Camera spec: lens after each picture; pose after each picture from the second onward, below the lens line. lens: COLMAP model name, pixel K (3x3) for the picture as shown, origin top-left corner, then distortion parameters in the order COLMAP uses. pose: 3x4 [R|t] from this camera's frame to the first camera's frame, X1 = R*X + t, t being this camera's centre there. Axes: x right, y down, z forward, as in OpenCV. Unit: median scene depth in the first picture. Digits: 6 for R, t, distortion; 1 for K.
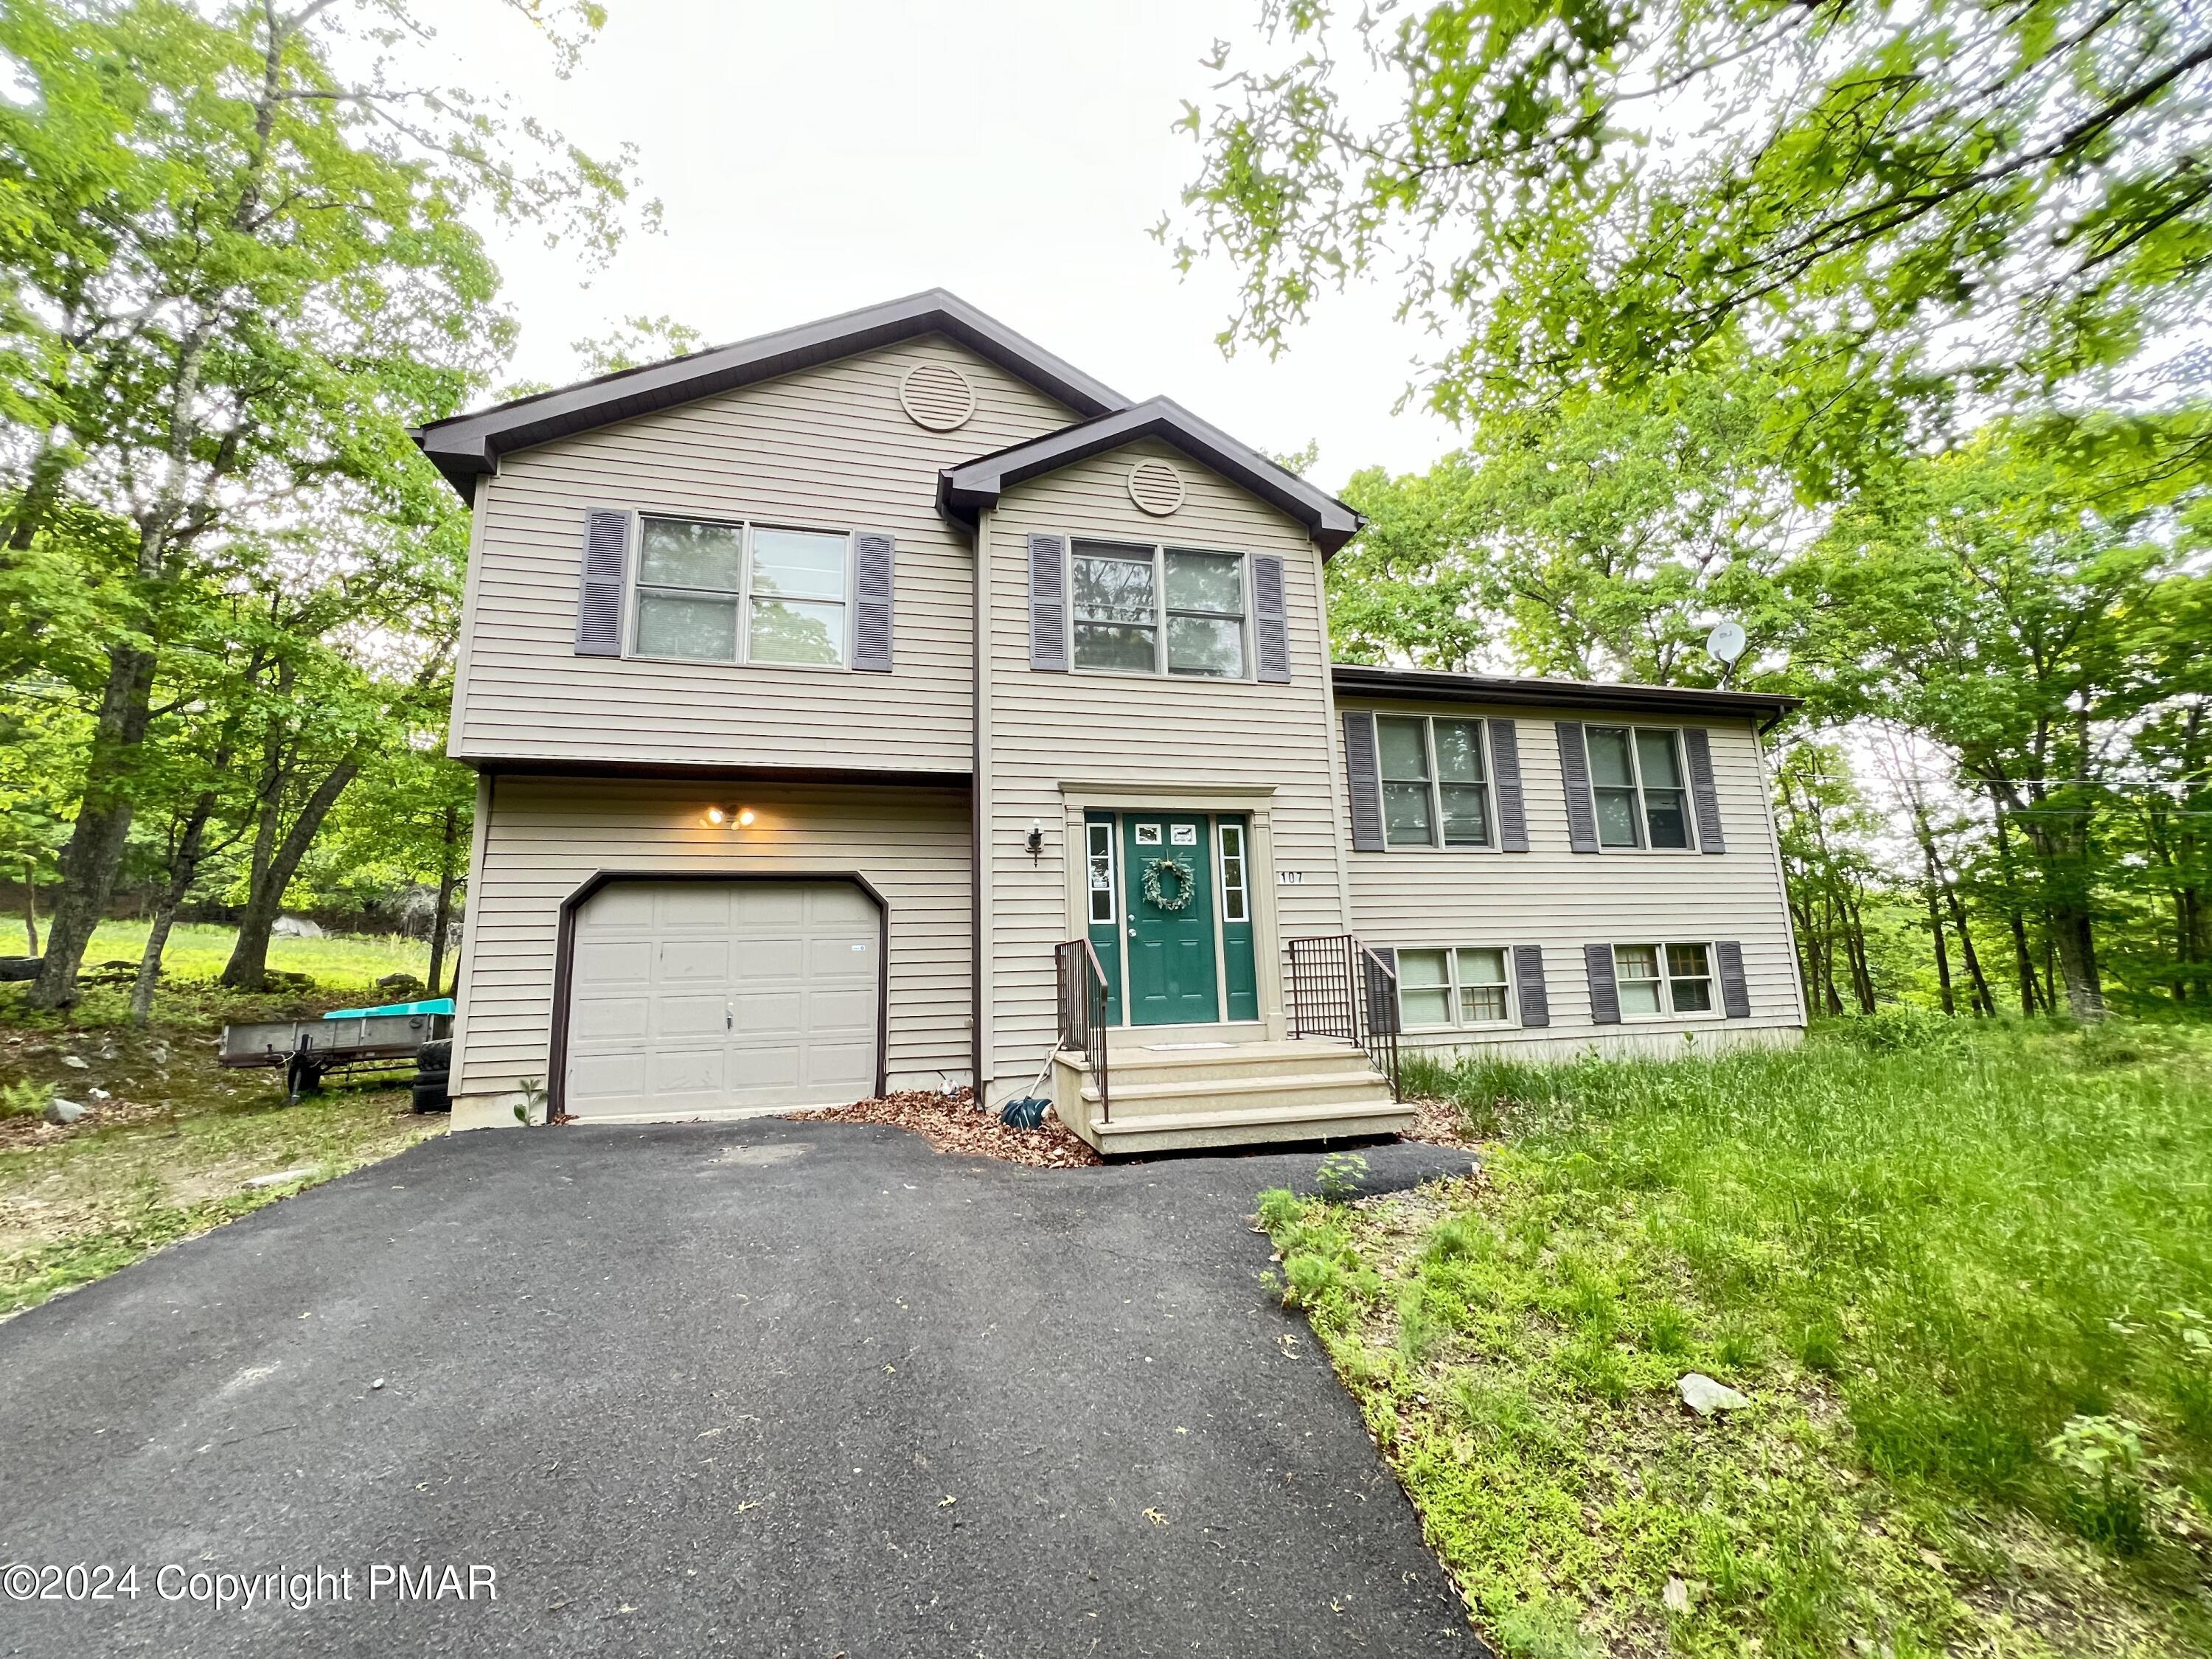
lens RADIAL K [[885.5, 0, 1110.2], [0, 885.5, 831.5], [0, 0, 1]] dist [-0.003190, 0.000971]
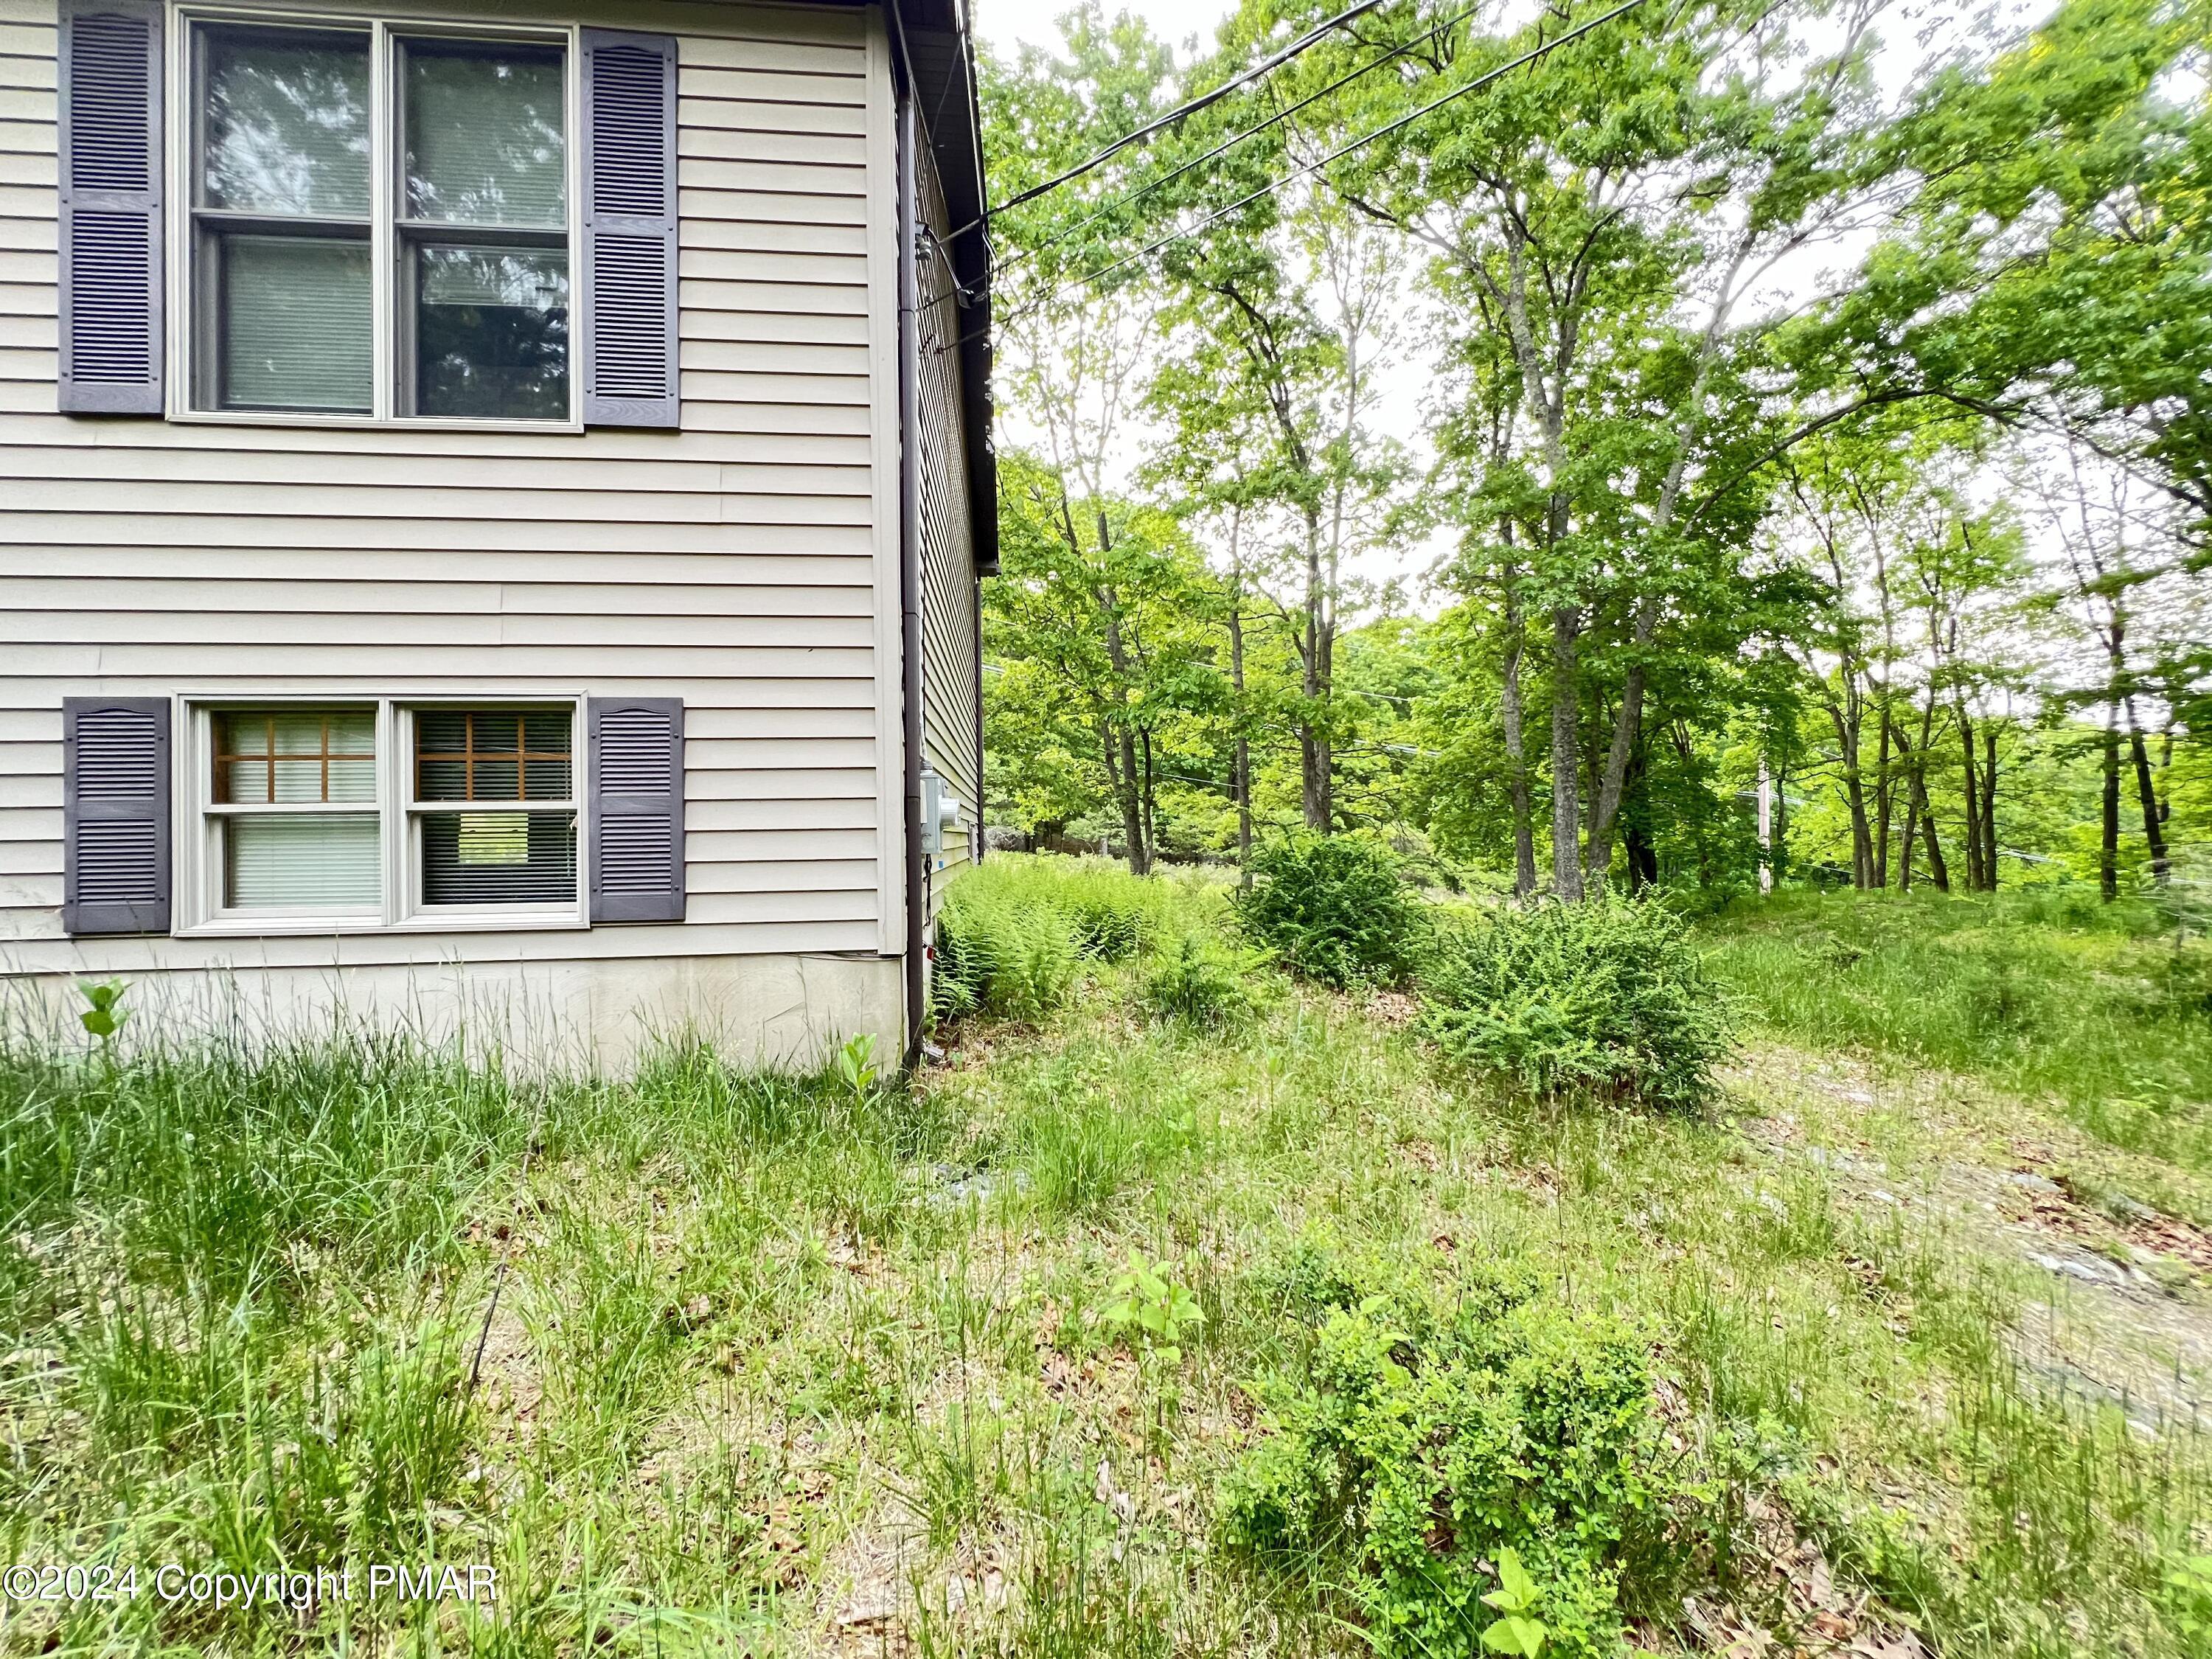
lens RADIAL K [[885.5, 0, 1103.4], [0, 885.5, 827.2], [0, 0, 1]] dist [-0.003190, 0.000971]
pose [[0.987050, 0.014319, -0.159772, 0.348715], [0.012822, 0.985779, 0.167559, 0.044823], [0.159899, -0.167438, 0.972829, 0.264422]]
